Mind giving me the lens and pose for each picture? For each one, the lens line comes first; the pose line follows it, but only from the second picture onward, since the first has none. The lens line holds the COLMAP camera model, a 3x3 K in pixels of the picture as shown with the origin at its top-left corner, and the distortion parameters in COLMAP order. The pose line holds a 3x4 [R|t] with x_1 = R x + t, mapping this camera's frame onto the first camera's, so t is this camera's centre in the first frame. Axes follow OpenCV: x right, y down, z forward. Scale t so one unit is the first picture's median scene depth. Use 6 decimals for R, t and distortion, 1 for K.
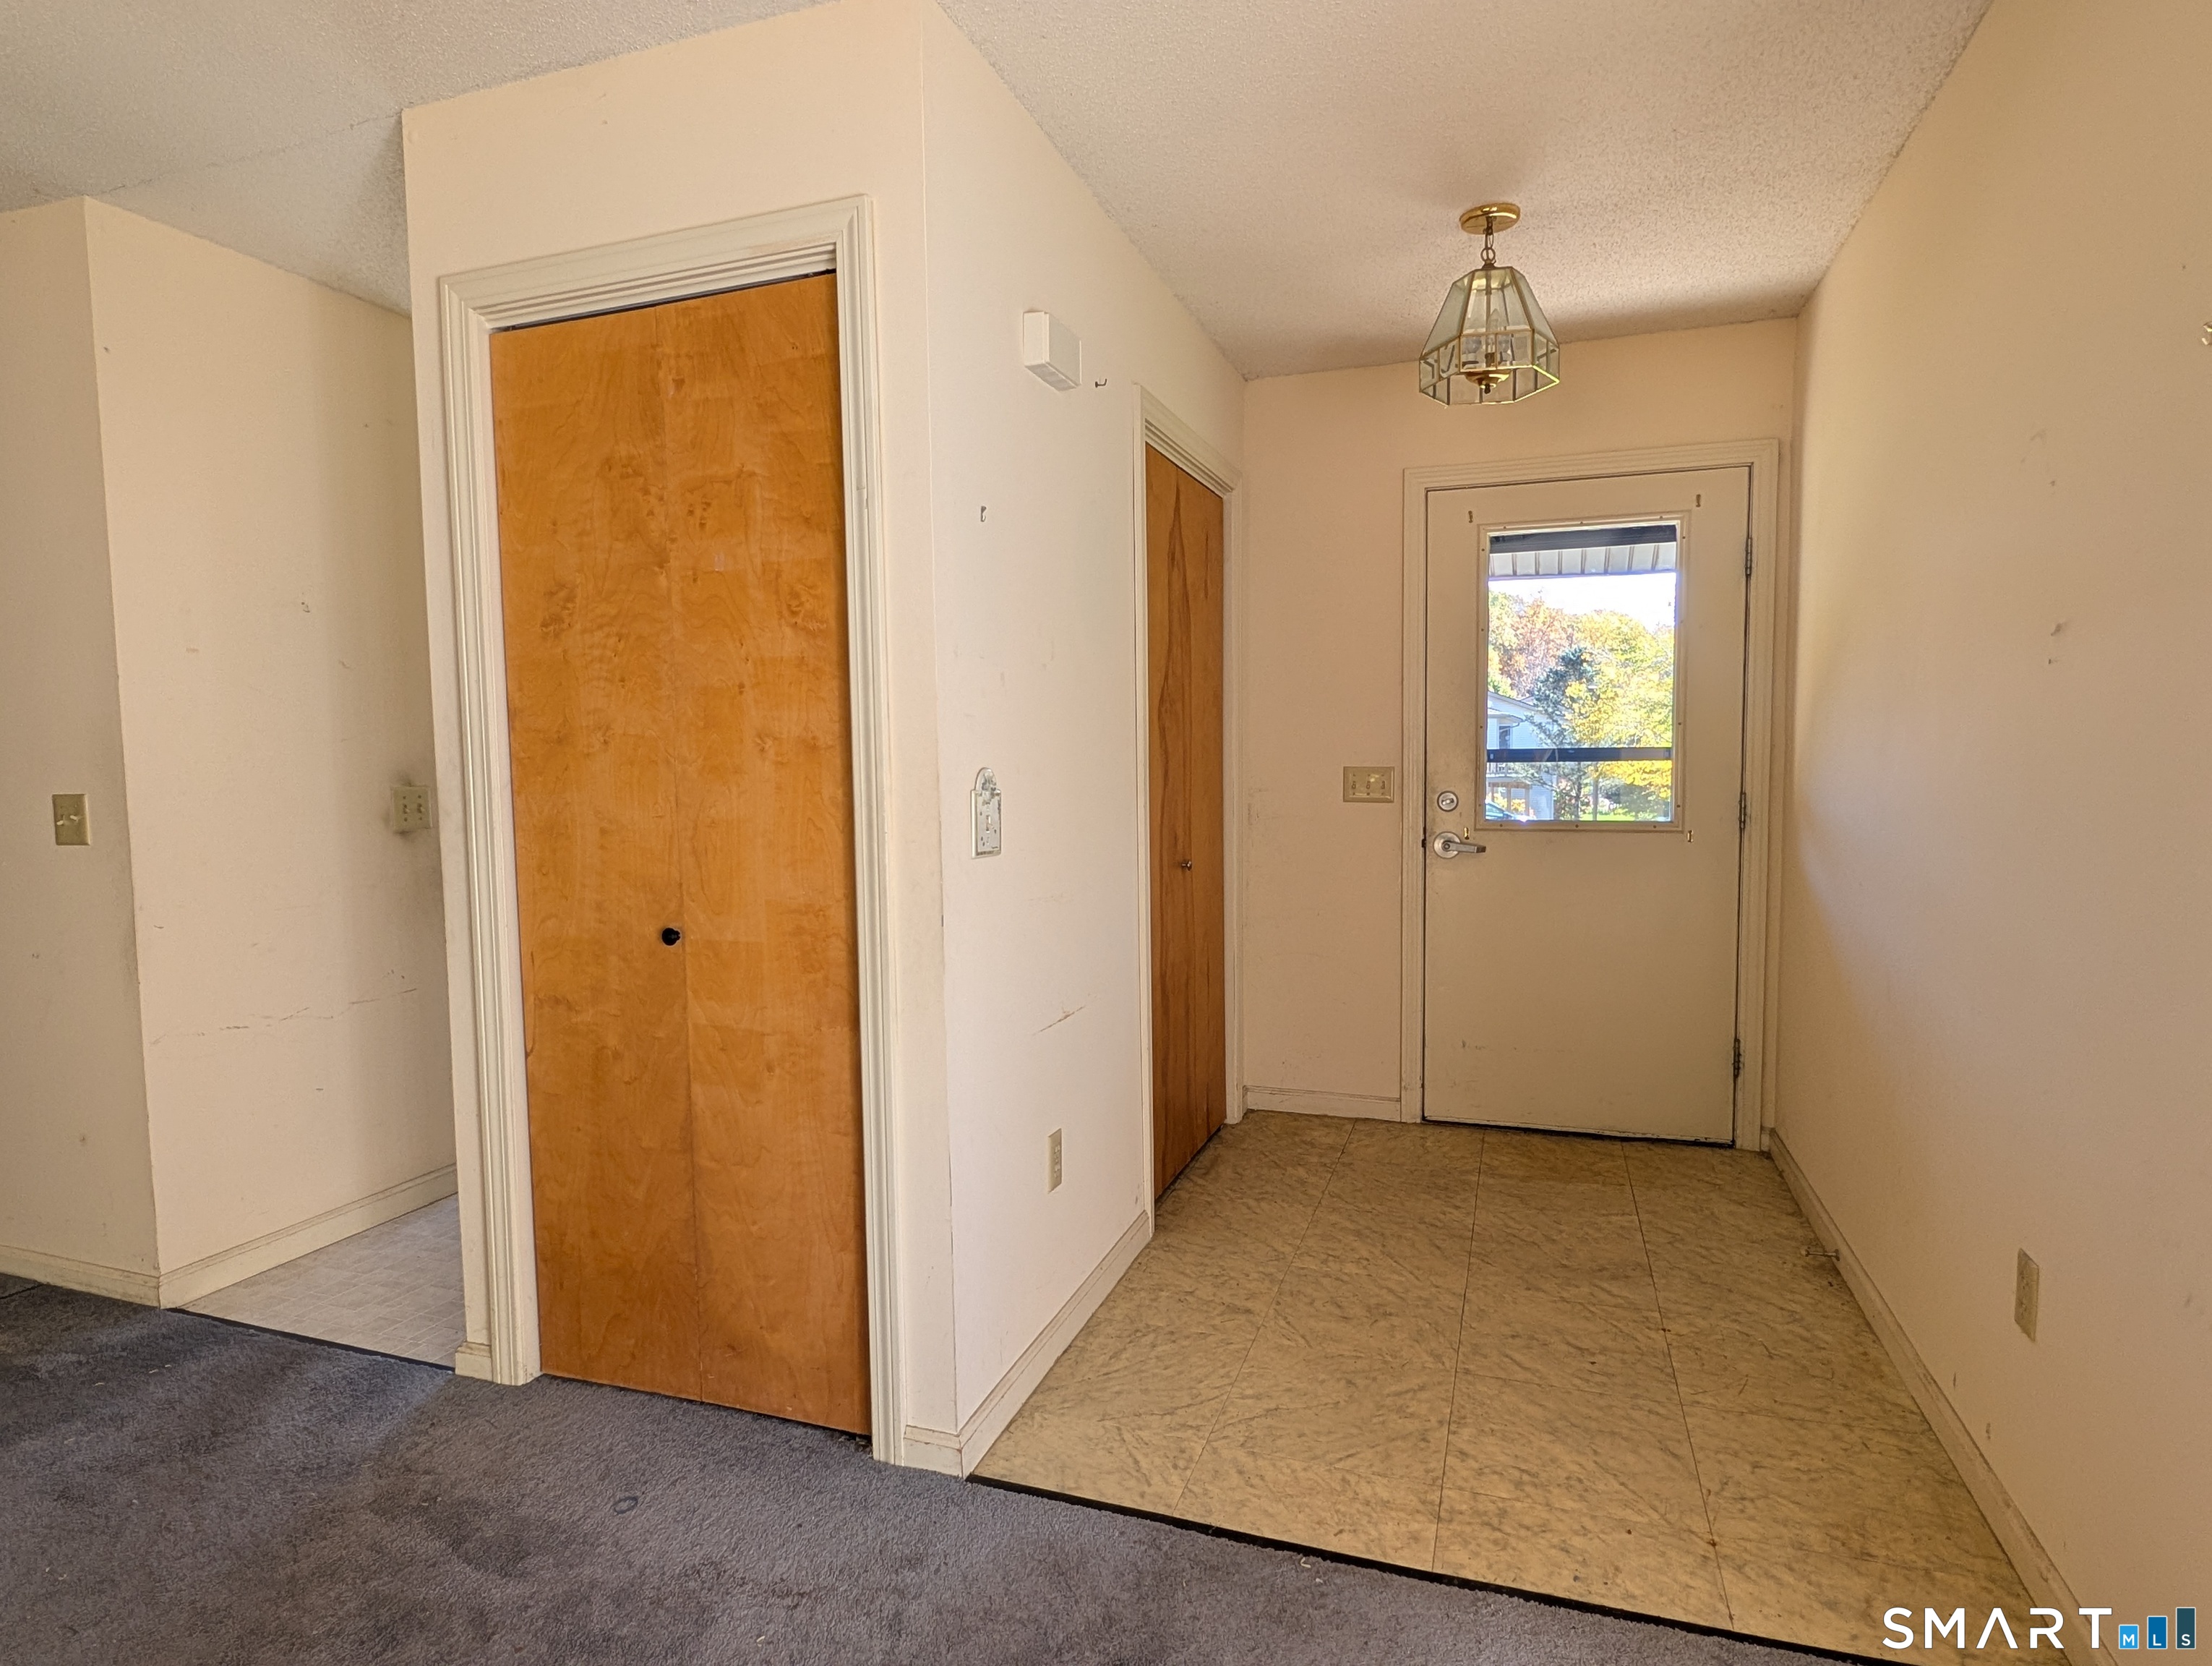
lens RADIAL K [[1218.4, 0, 1106.0], [0, 1218.4, 833.0], [0, 0, 1]] dist [-0.003875, -0.001215]
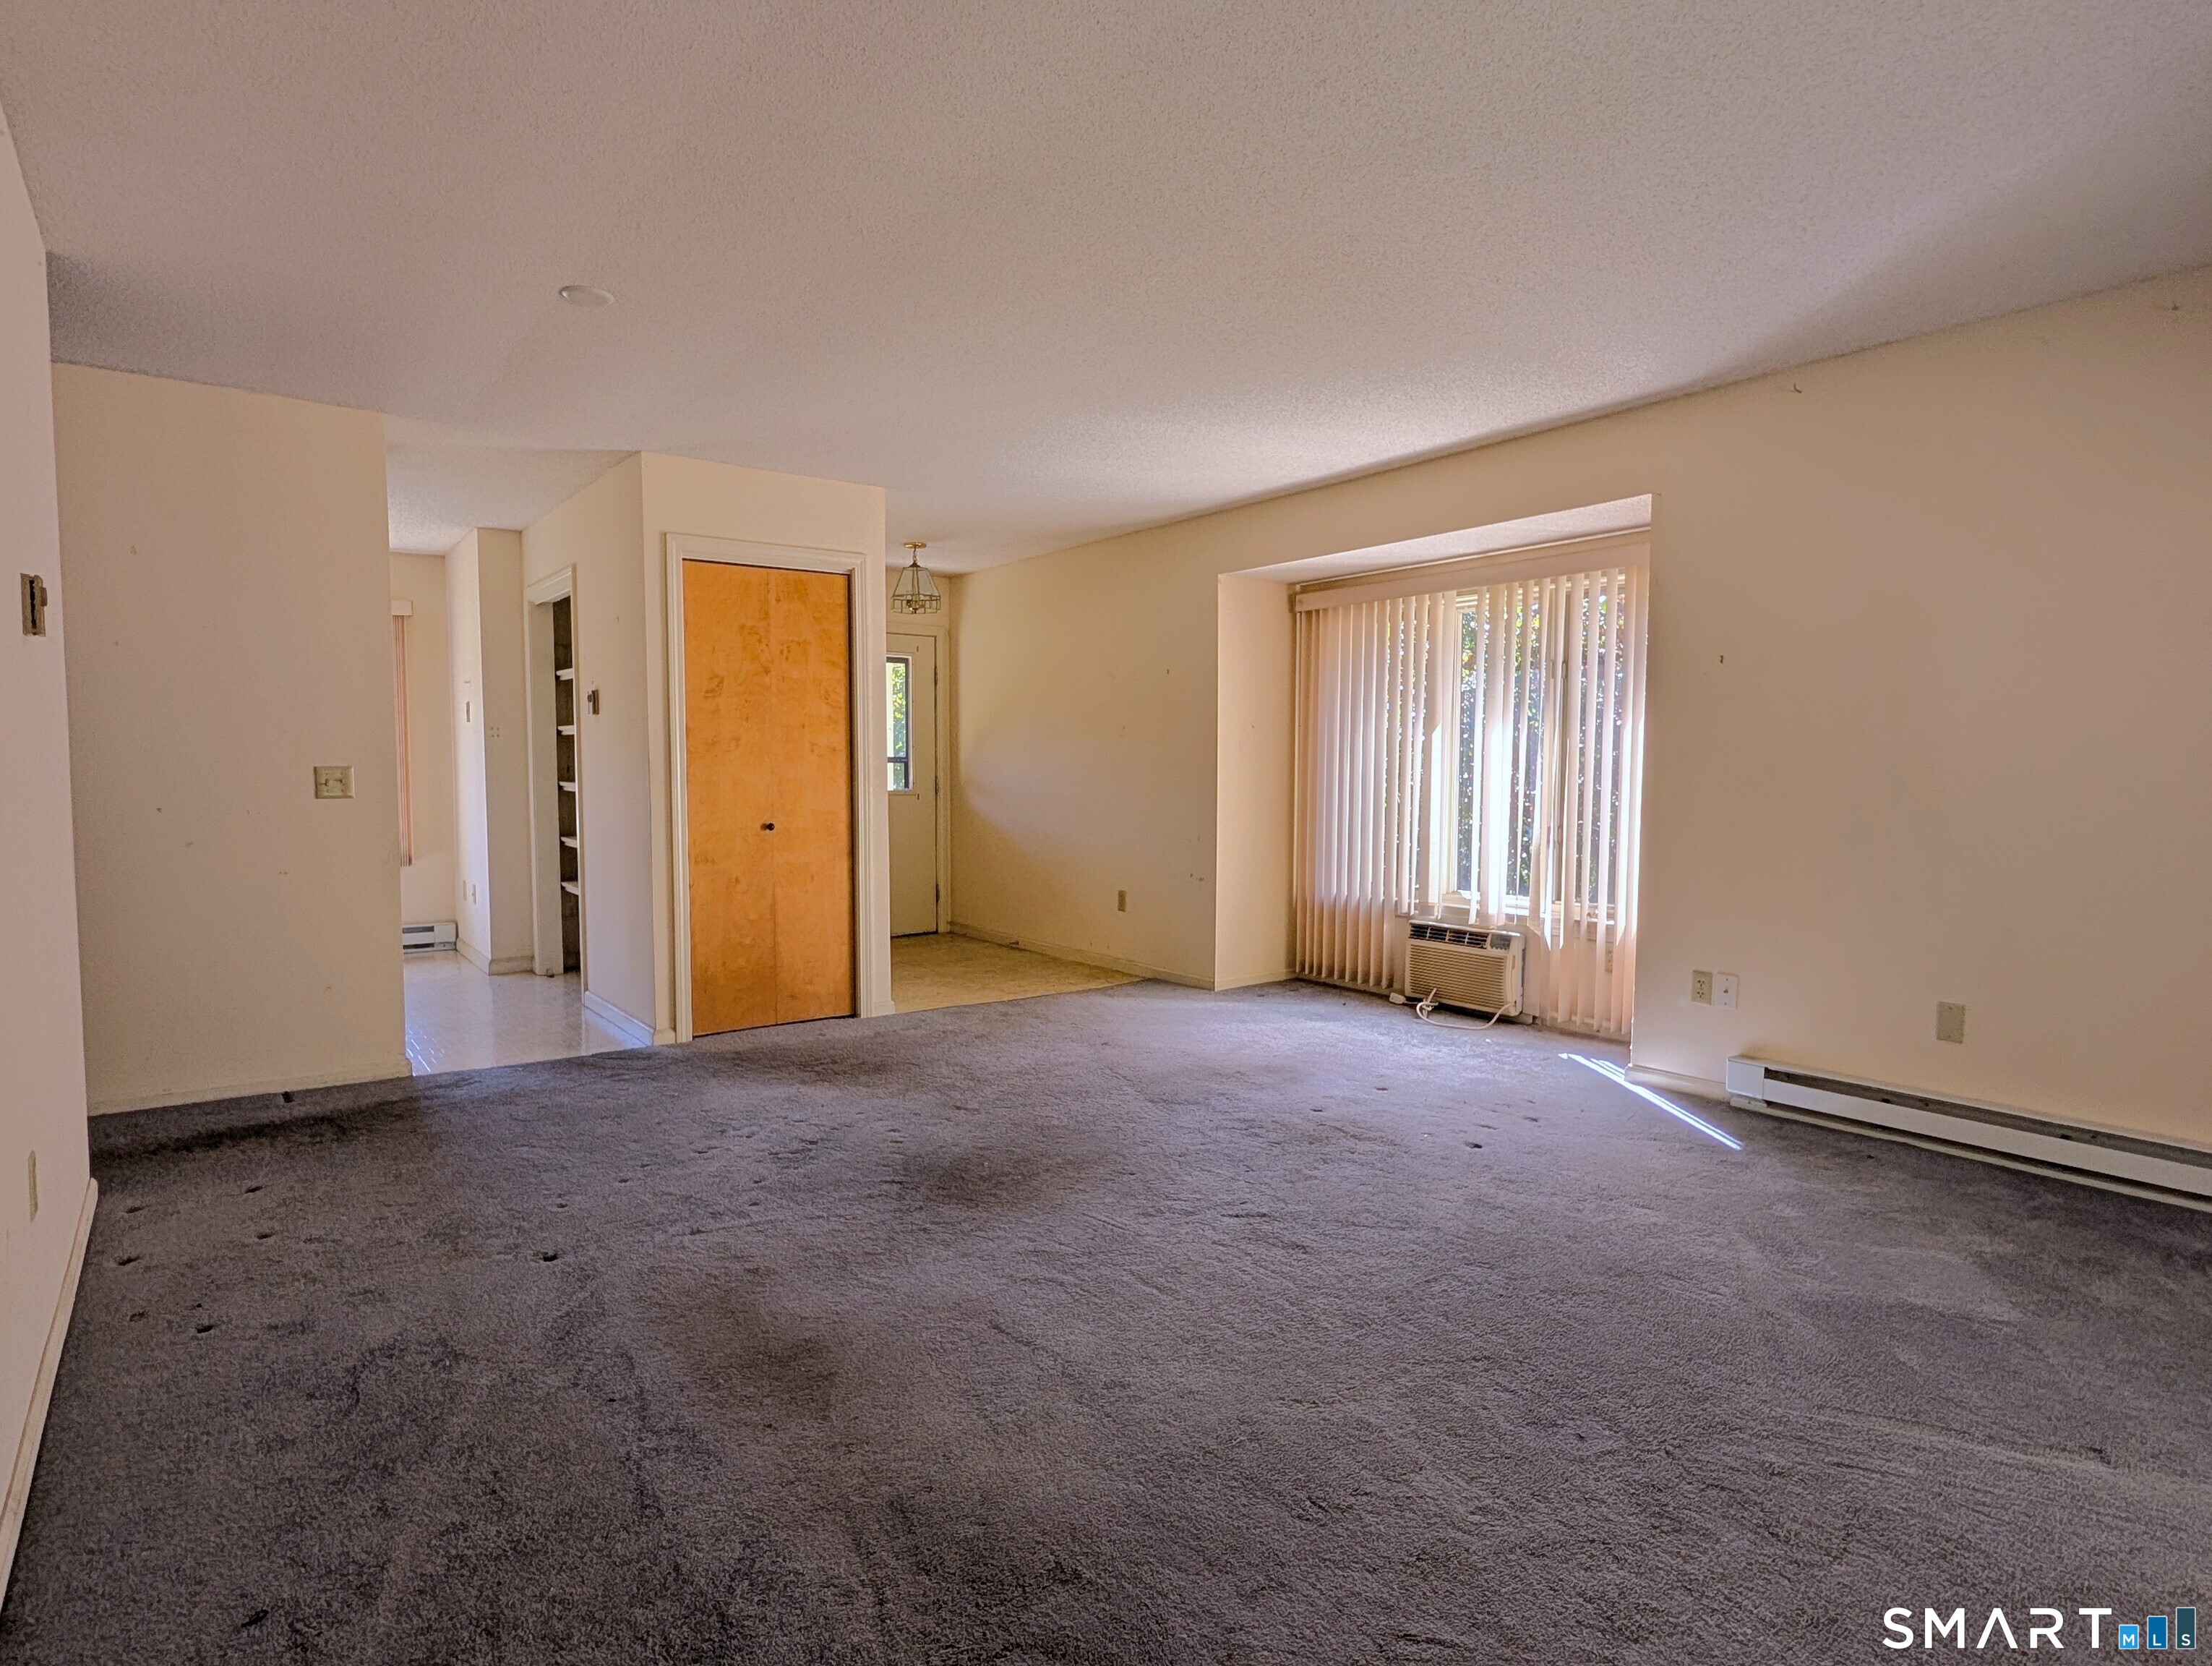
lens RADIAL K [[1218.4, 0, 1106.0], [0, 1218.4, 833.0], [0, 0, 1]] dist [-0.003875, -0.001215]
pose [[0.550258, -0.032474, 0.834363, -1.989623], [0.042208, 0.999048, 0.011047, 0.097733], [-0.833927, 0.029138, 0.551104, -0.870619]]
